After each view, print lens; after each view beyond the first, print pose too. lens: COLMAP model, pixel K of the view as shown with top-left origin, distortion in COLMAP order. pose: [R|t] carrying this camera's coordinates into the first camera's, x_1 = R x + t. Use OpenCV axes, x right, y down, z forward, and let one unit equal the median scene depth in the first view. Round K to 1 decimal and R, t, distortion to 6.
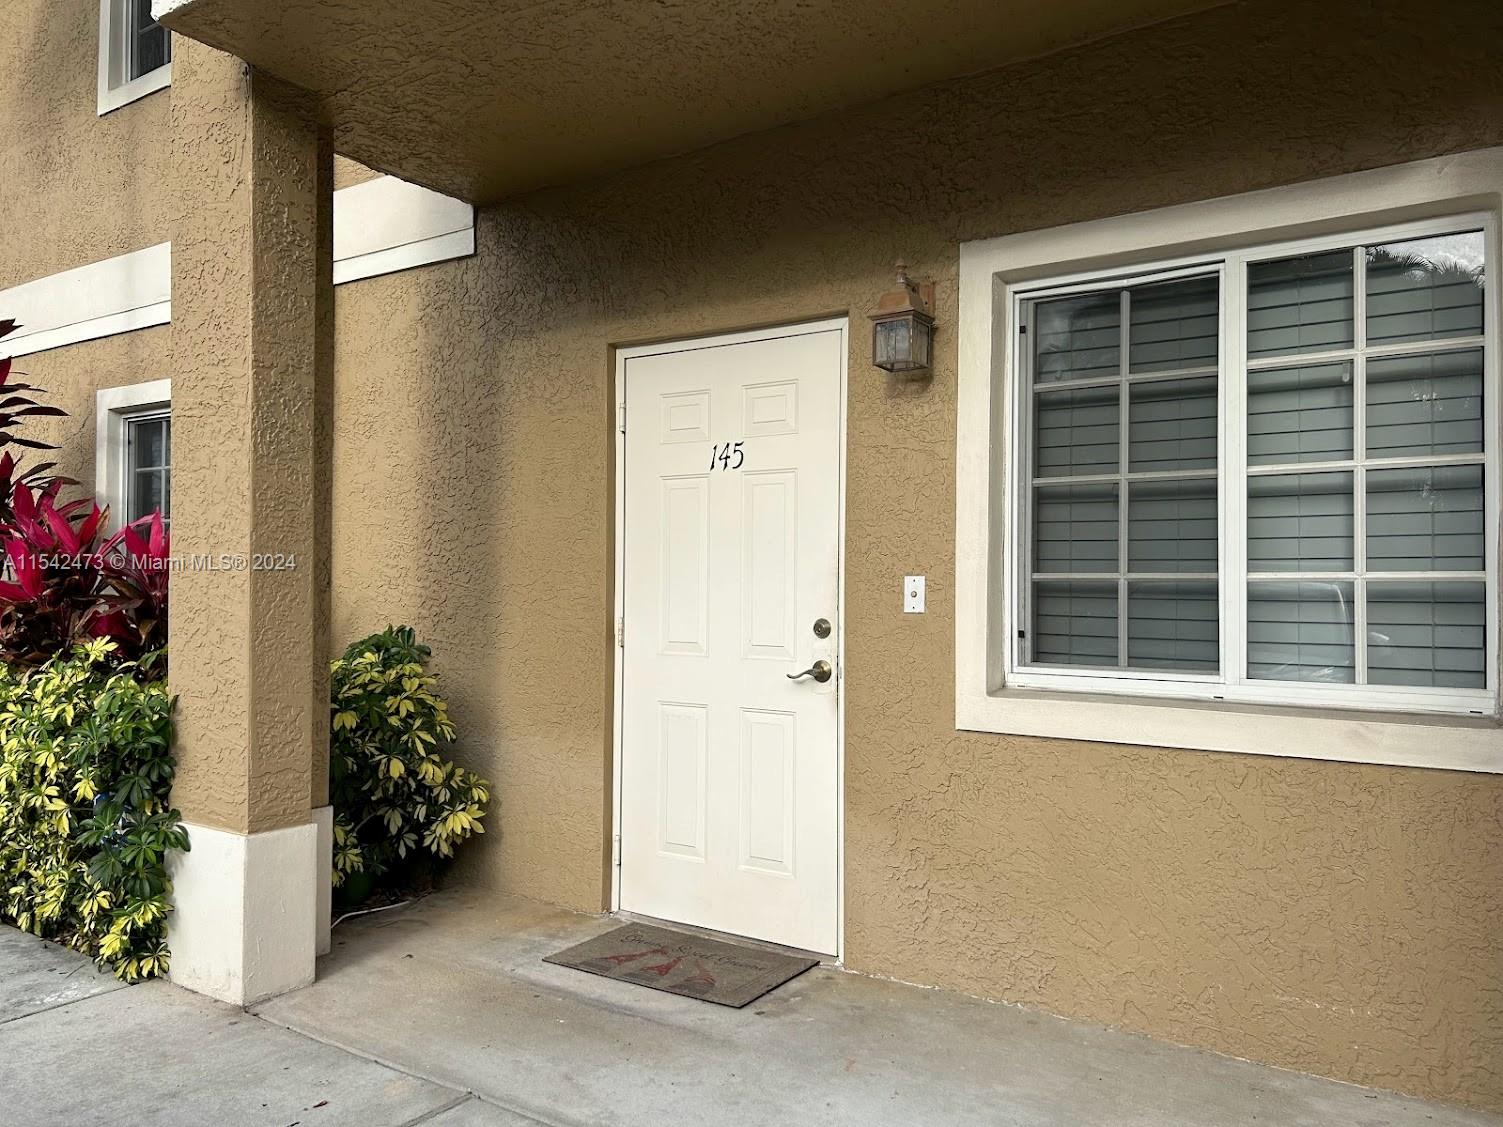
lens RADIAL K [[1140.3, 0, 751.5], [0, 1140.3, 563.5], [0, 0, 1]] dist [0.075549, -0.080770]
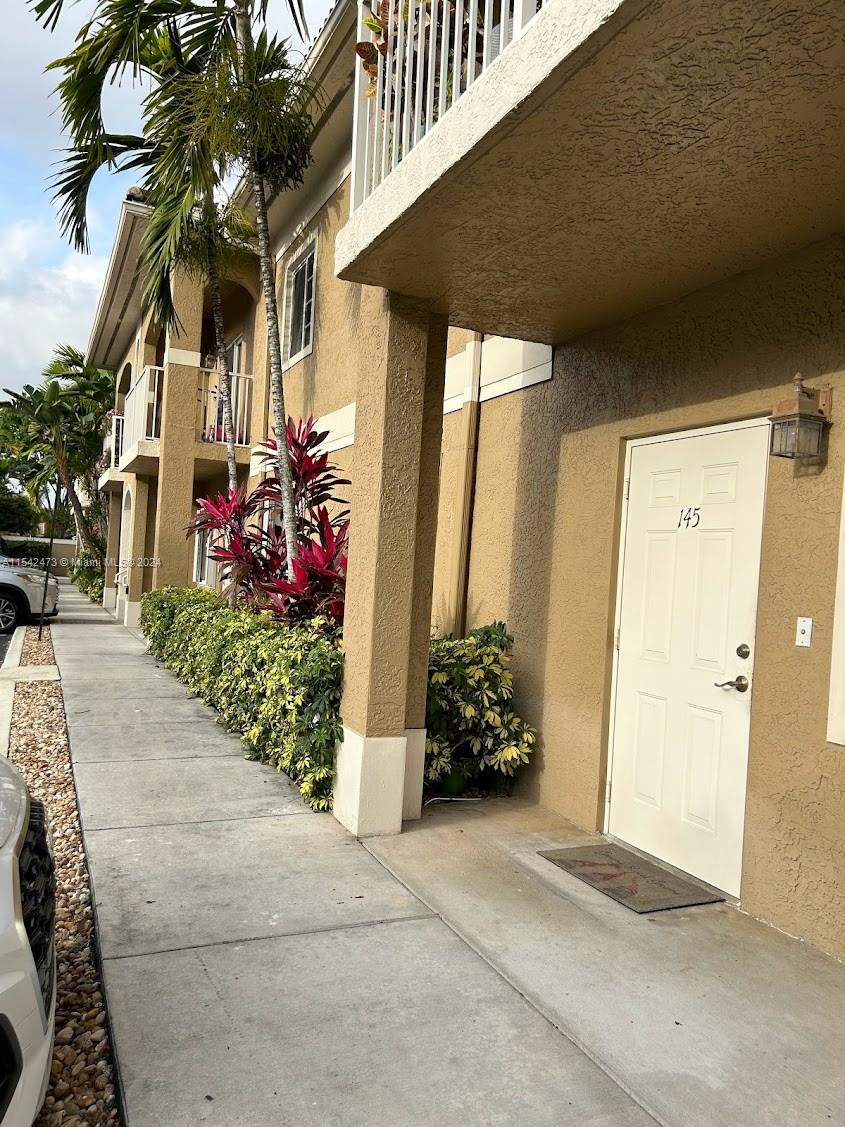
lens RADIAL K [[855.0, 0, 429.9], [0, 855.0, 561.7], [0, 0, 1]] dist [0.075549, -0.080770]
pose [[0.855195, 0.042370, -0.516572, 0.266401], [-0.047386, 0.998871, 0.003479, -0.032903], [0.516136, 0.021503, 0.856236, -0.047321]]
